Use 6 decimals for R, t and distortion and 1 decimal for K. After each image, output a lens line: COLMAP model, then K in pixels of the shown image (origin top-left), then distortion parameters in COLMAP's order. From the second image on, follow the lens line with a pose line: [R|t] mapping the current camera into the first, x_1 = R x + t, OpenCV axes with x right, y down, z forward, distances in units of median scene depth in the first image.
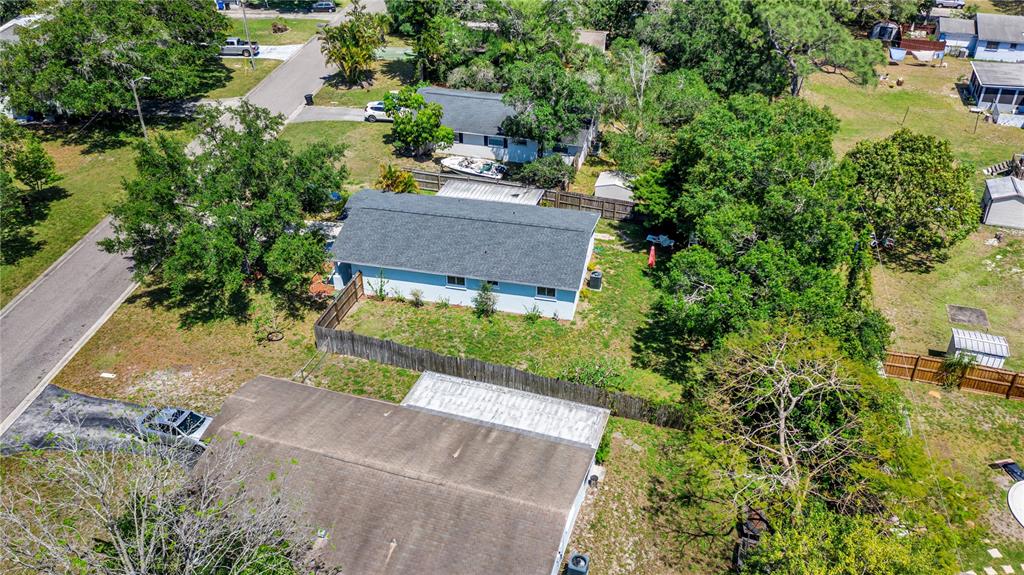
lens RADIAL K [[816.6, 0, 512.0], [0, 816.6, 287.5], [0, 0, 1]] dist [-0.001467, -0.000638]
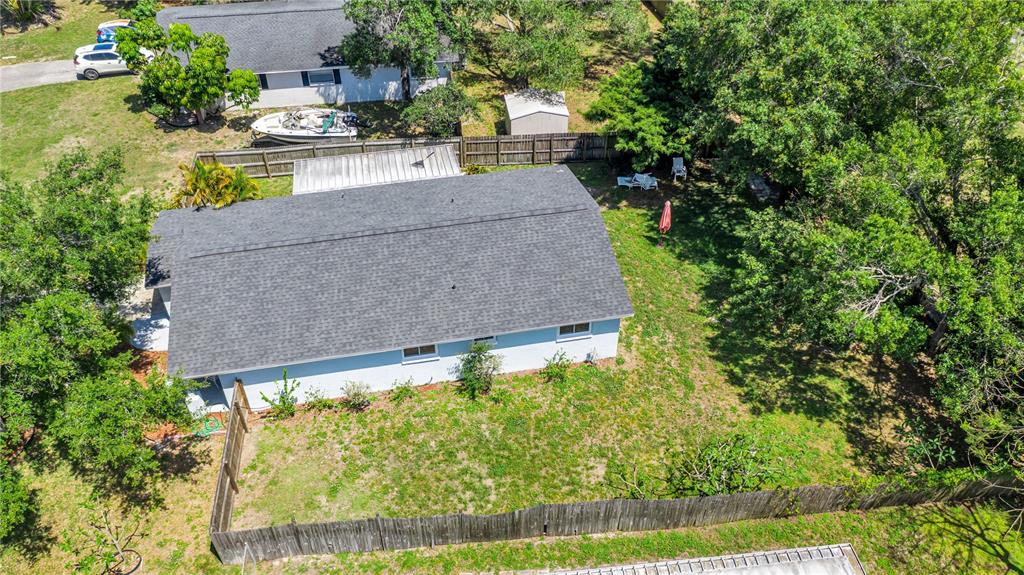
lens RADIAL K [[816.6, 0, 512.0], [0, 816.6, 287.5], [0, 0, 1]] dist [-0.001467, -0.000638]
pose [[0.913783, -0.270281, 0.303231, -0.141623], [0.224092, 0.958054, 0.178650, -0.114126], [-0.338797, -0.095295, 0.936021, 0.366930]]
